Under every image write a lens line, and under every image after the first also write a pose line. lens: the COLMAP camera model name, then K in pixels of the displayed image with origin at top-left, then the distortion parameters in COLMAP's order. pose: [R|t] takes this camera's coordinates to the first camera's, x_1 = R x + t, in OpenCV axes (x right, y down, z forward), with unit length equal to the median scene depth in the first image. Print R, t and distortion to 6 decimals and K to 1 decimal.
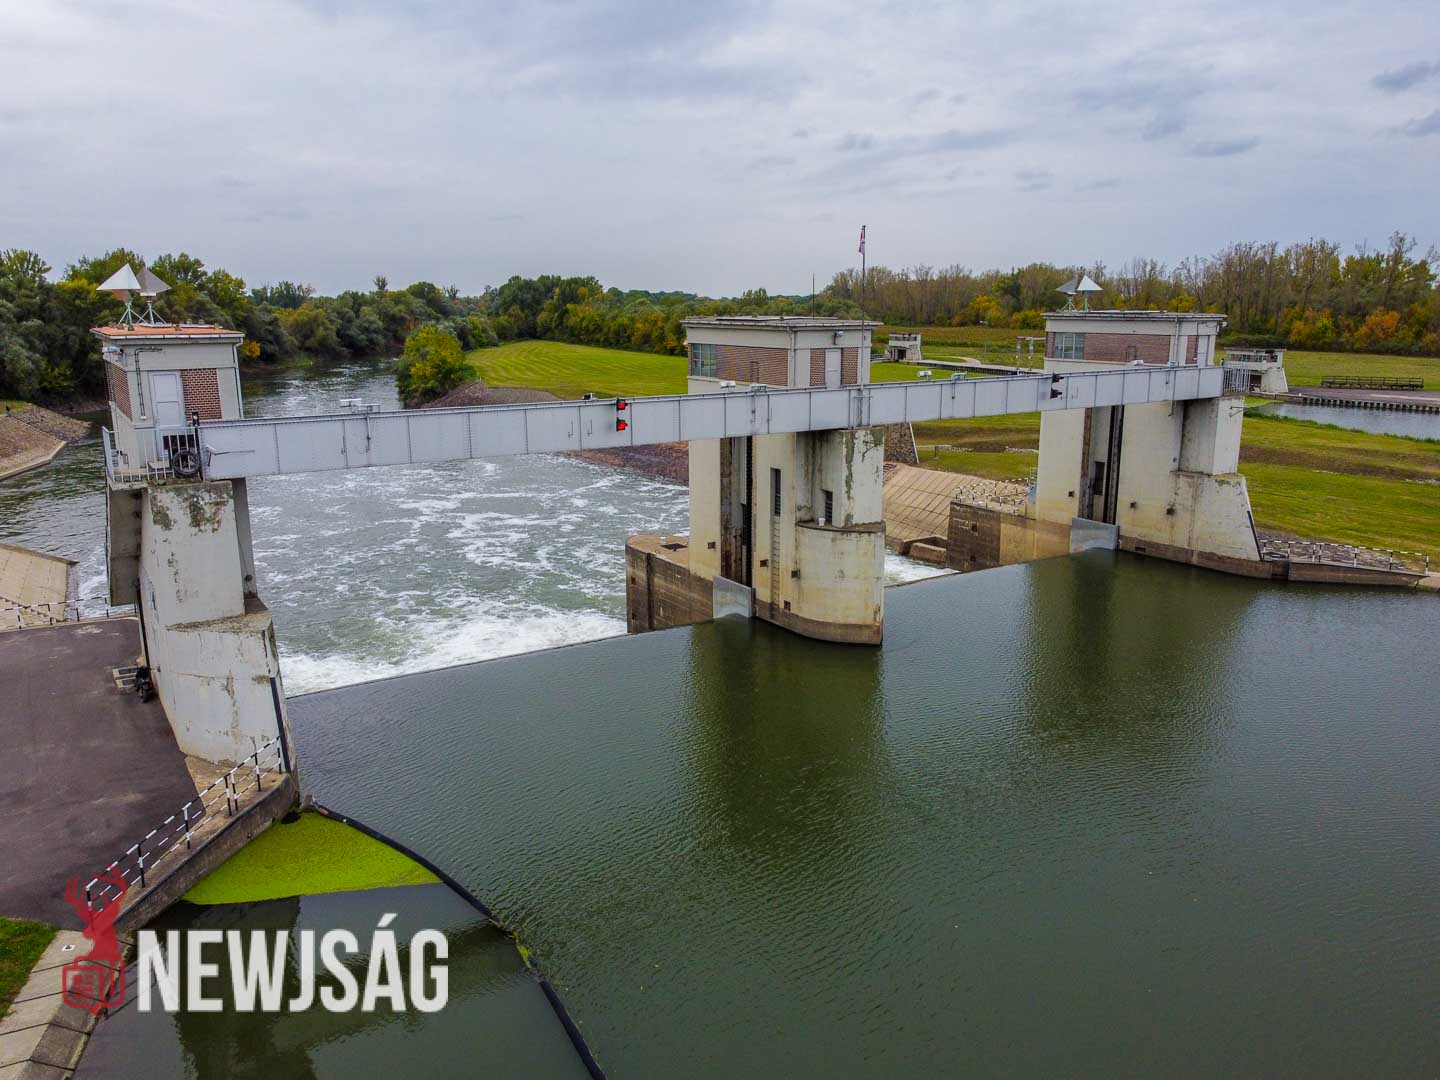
lens RADIAL K [[1101.3, 0, 723.1], [0, 1101.3, 542.4], [0, 0, 1]] dist [0.004382, -0.007248]
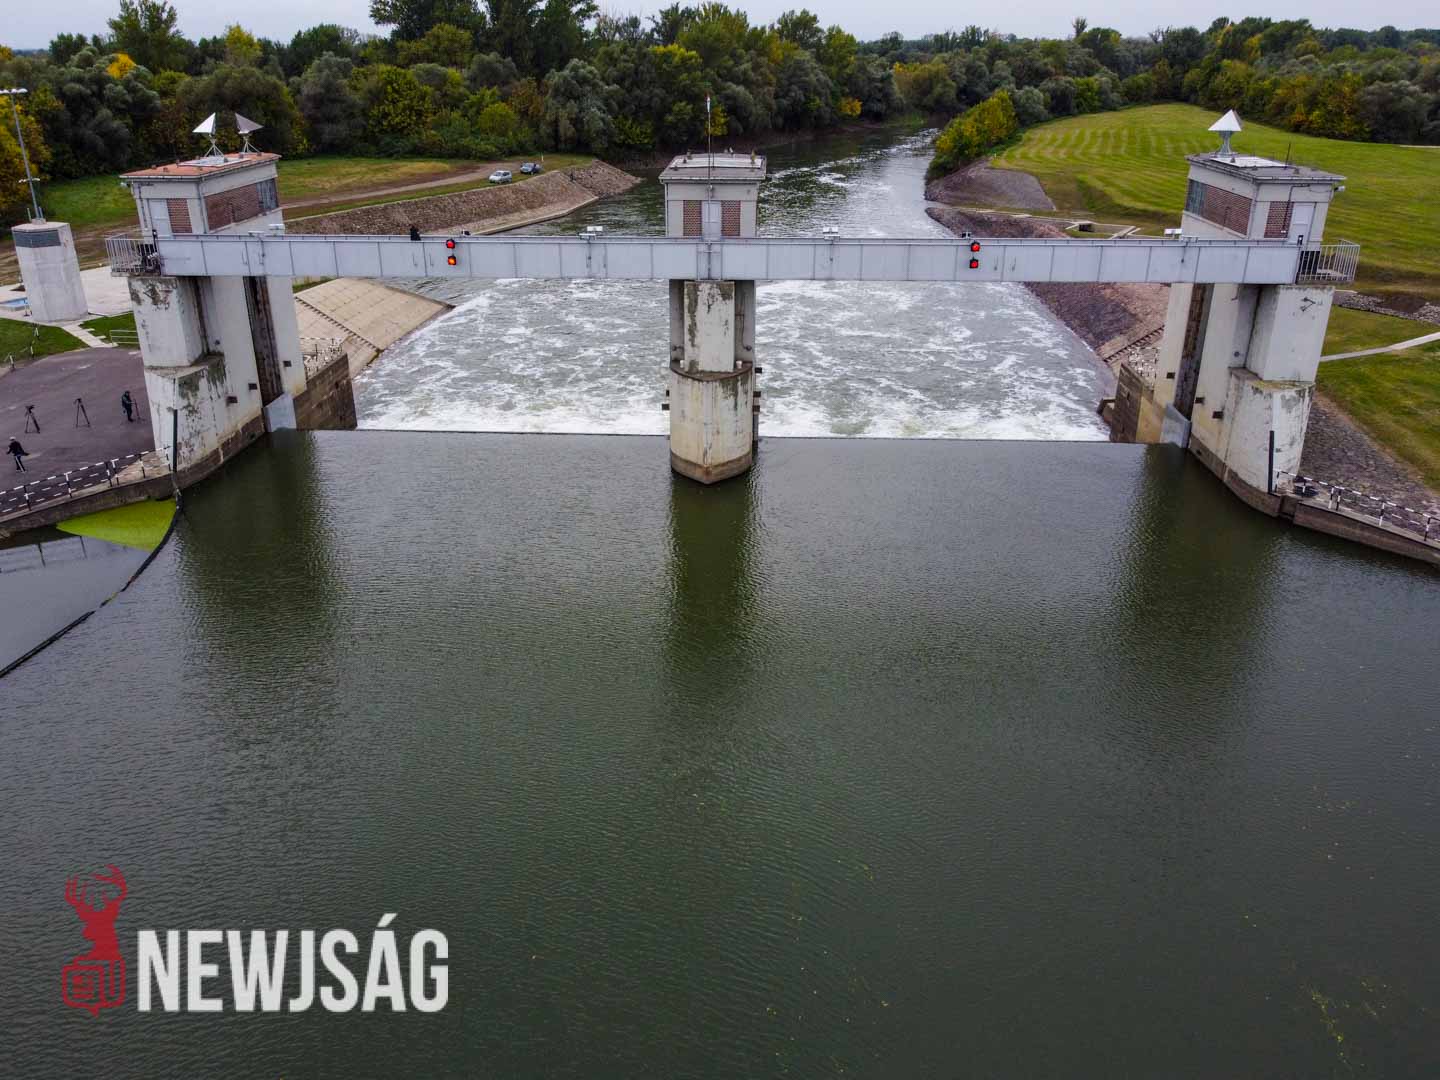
lens RADIAL K [[1149.3, 0, 687.1], [0, 1149.3, 525.8], [0, 0, 1]] dist [0.000241, -0.001660]
pose [[0.803565, 0.231267, -0.548451, 0.590939], [-0.126152, 0.966670, 0.222788, -0.092075], [0.581695, -0.109837, 0.805957, 0.053135]]
